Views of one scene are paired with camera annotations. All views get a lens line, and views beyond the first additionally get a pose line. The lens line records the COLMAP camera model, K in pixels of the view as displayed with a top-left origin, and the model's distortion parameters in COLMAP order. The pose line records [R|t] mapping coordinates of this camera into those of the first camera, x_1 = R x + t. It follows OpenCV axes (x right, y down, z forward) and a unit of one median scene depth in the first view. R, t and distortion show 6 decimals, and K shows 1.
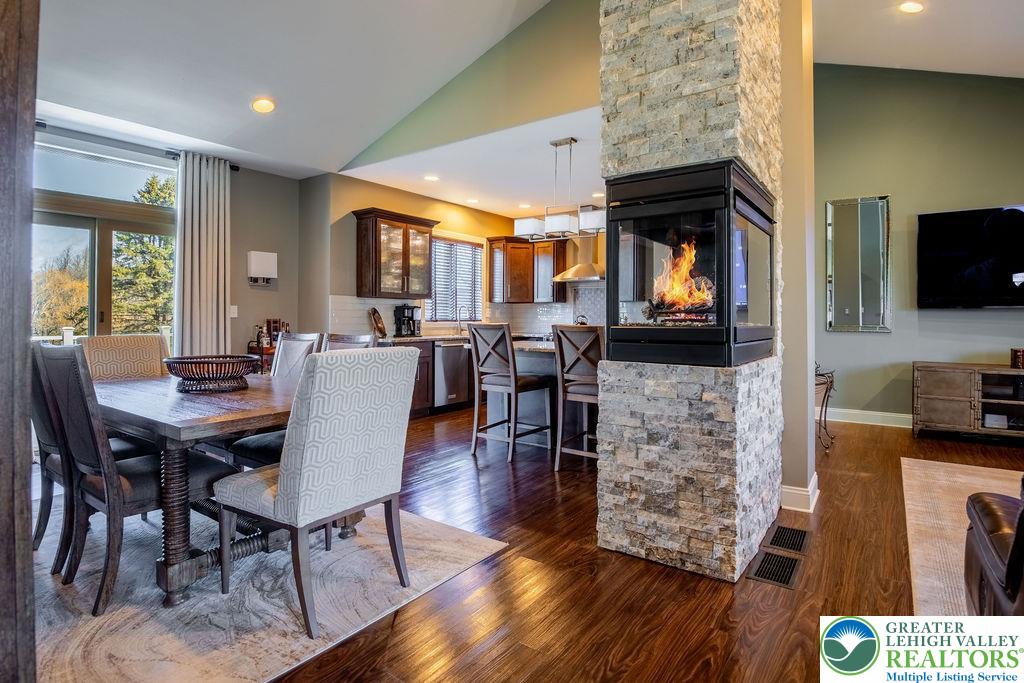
lens RADIAL K [[517.7, 0, 516.4], [0, 517.7, 316.3], [0, 0, 1]] dist [-0.031104, -0.002042]
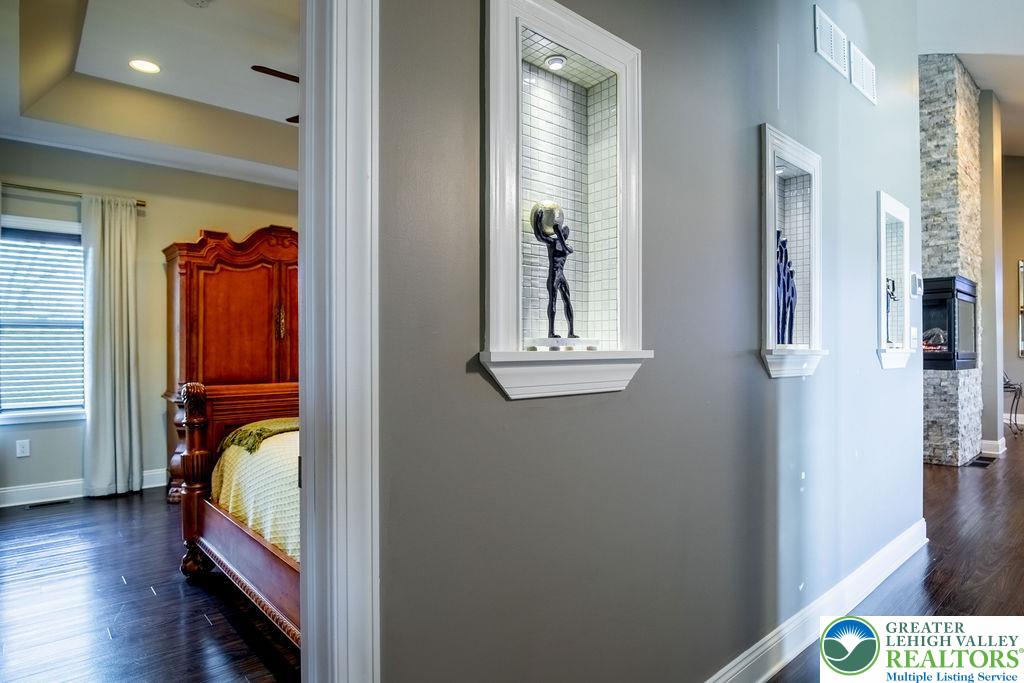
lens RADIAL K [[563.8, 0, 511.5], [0, 563.8, 344.2], [0, 0, 1]] dist [-0.036023, -0.000534]
pose [[0.972892, -0.003429, -0.231235, -0.878982], [0.003105, 0.999994, -0.001768, -0.015900], [0.231240, 0.001003, 0.972896, -1.718235]]
